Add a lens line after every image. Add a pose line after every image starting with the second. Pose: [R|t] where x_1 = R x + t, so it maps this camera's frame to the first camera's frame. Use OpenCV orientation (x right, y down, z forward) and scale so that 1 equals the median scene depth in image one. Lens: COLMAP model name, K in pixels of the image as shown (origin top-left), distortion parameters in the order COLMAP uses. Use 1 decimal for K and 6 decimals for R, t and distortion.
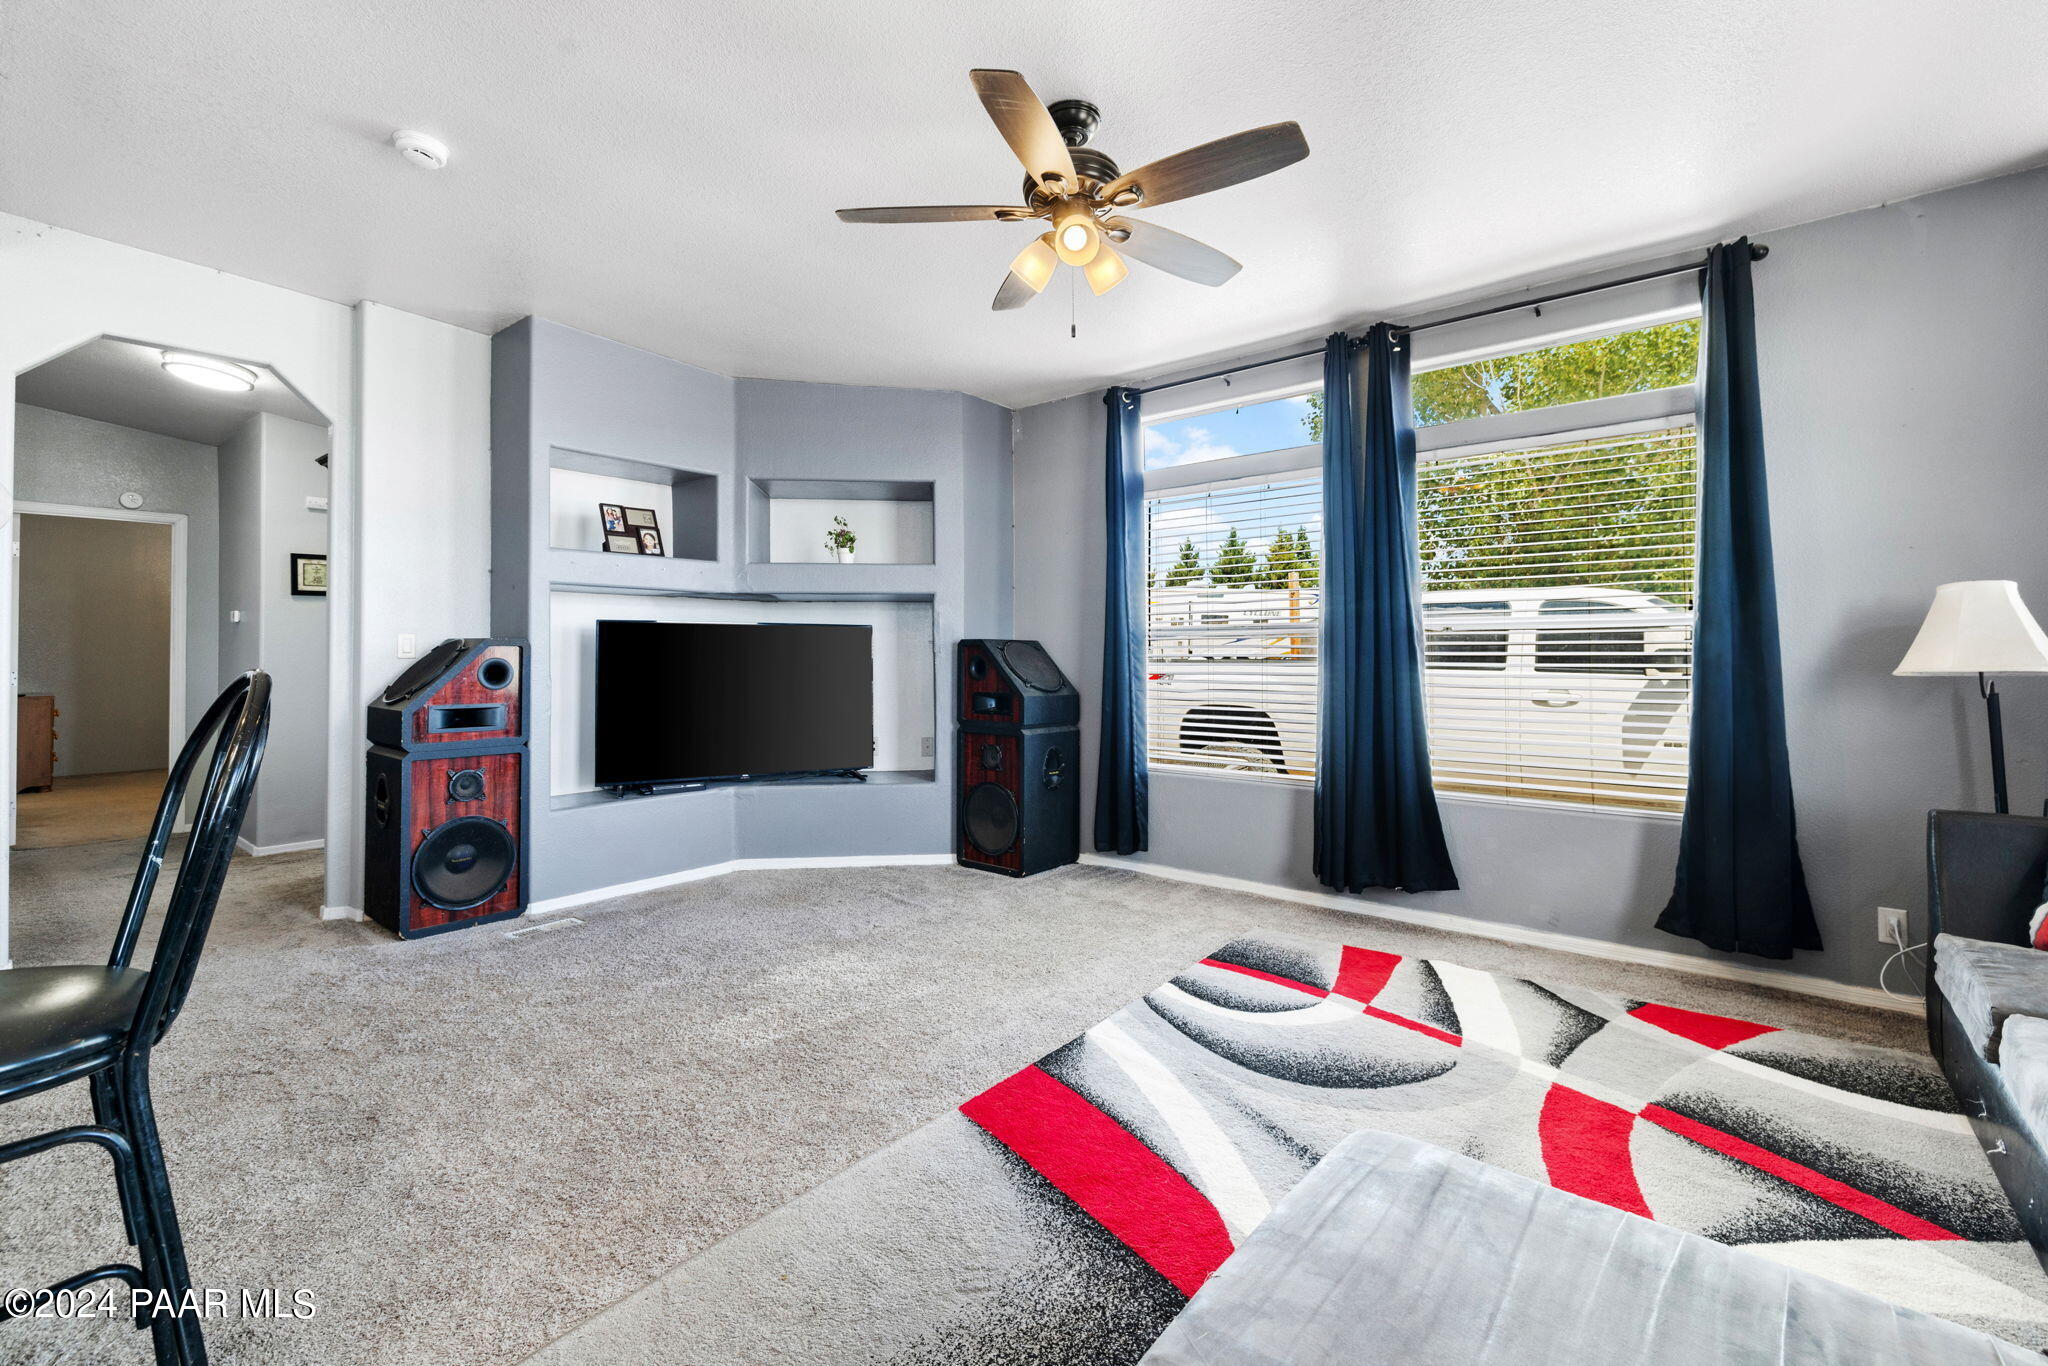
lens RADIAL K [[855.3, 0, 1023.9], [0, 855.3, 669.0], [0, 0, 1]] dist [0.000455, 0.000010]
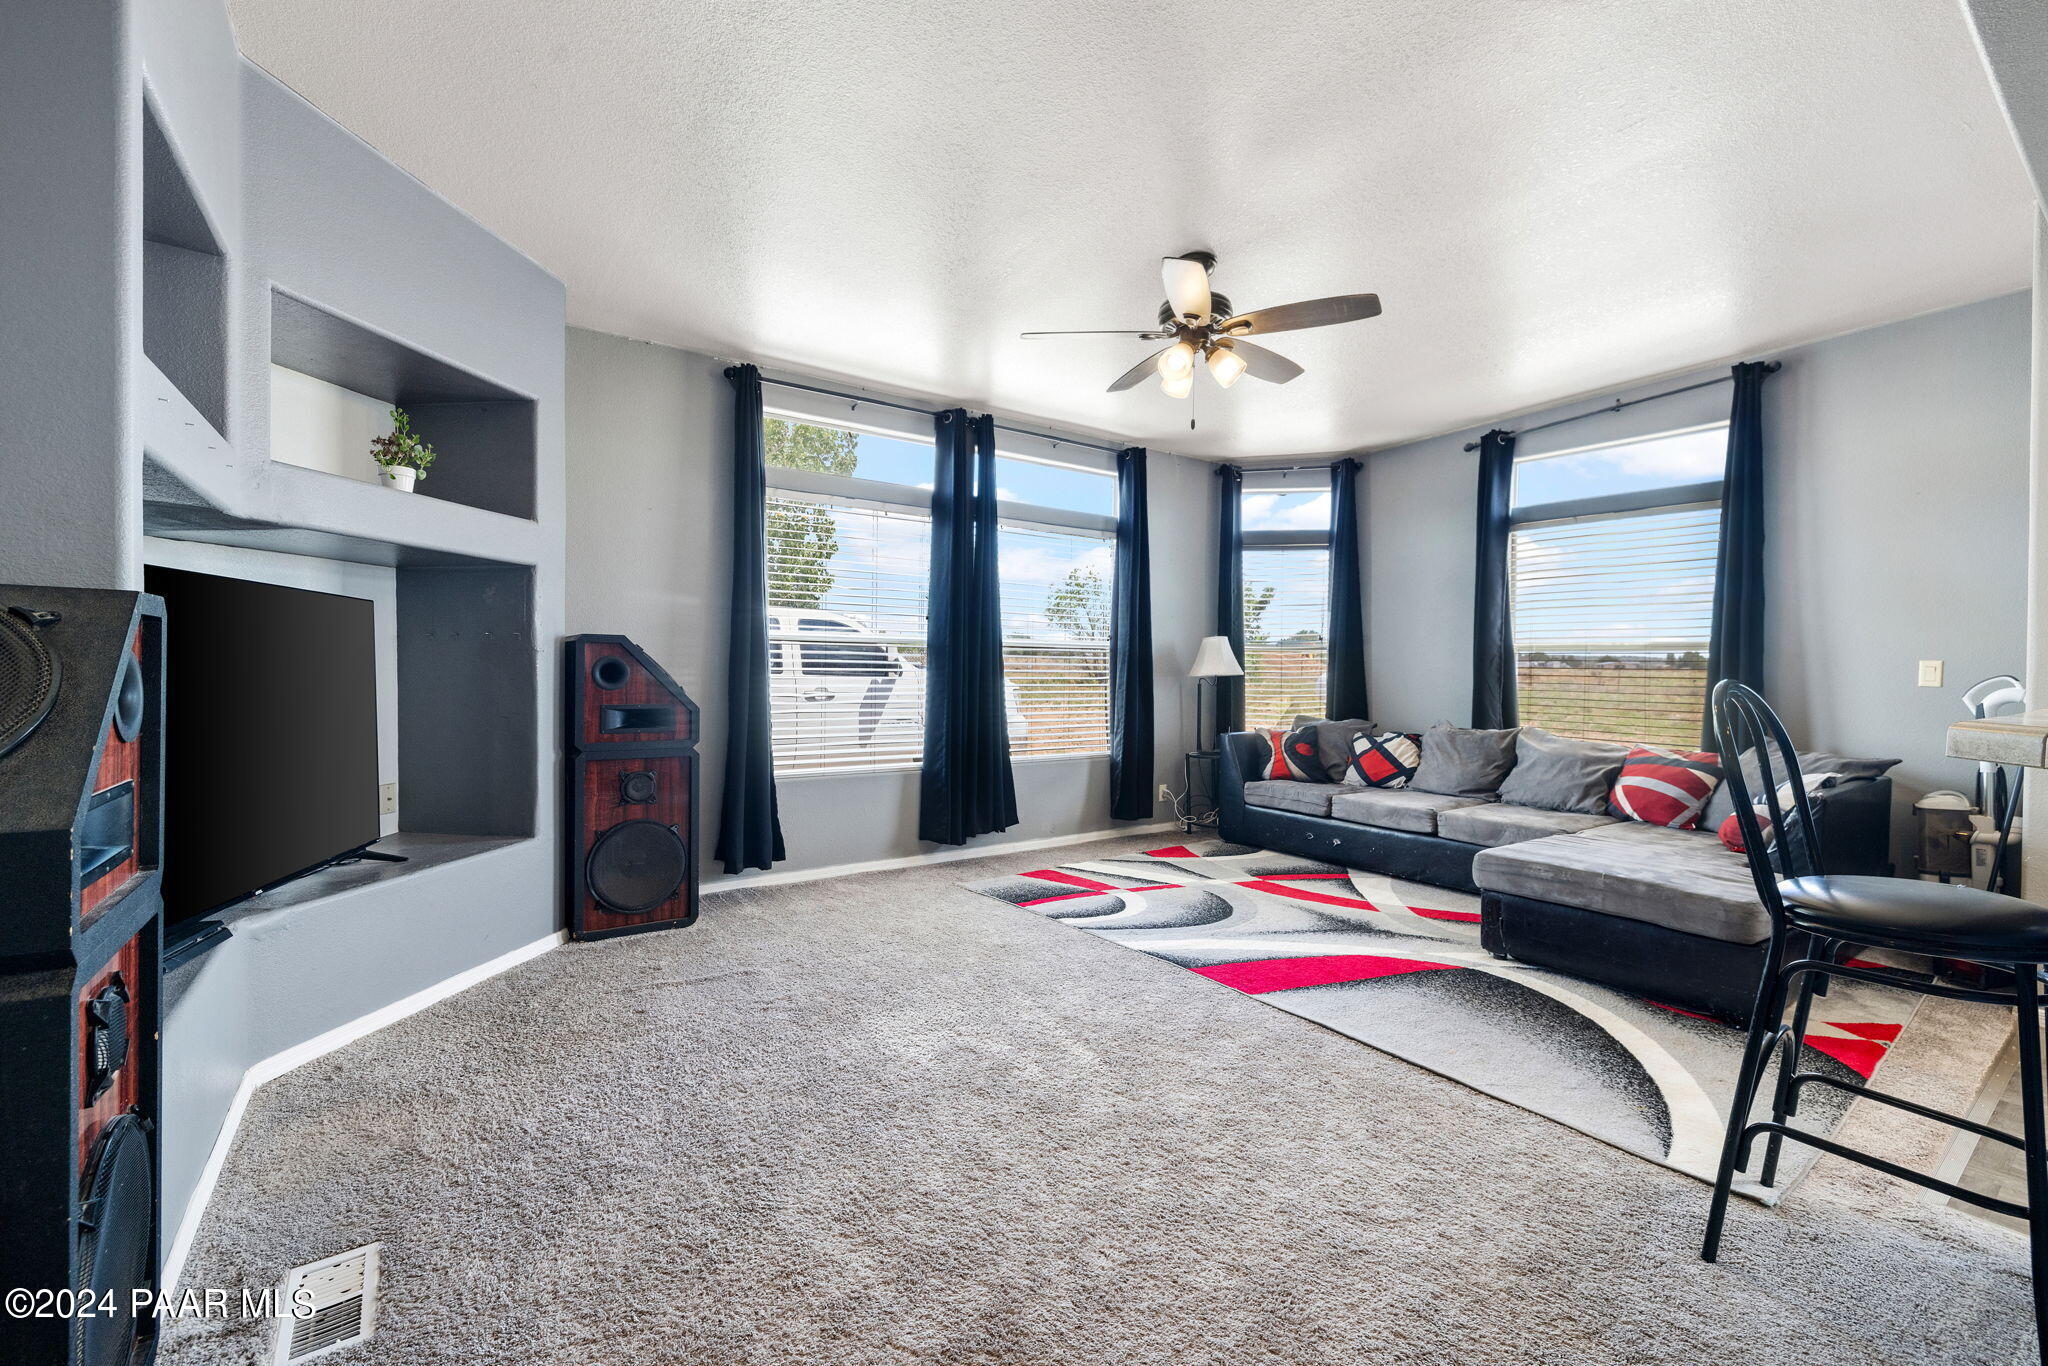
lens RADIAL K [[855.3, 0, 1020.9], [0, 855.3, 677.2], [0, 0, 1]] dist [0.000455, 0.000010]
pose [[0.267736, -0.004120, 0.963483, -0.858765], [-0.003036, 0.999982, 0.005119, -0.001789], [-0.963487, -0.004295, 0.267719, 0.566453]]
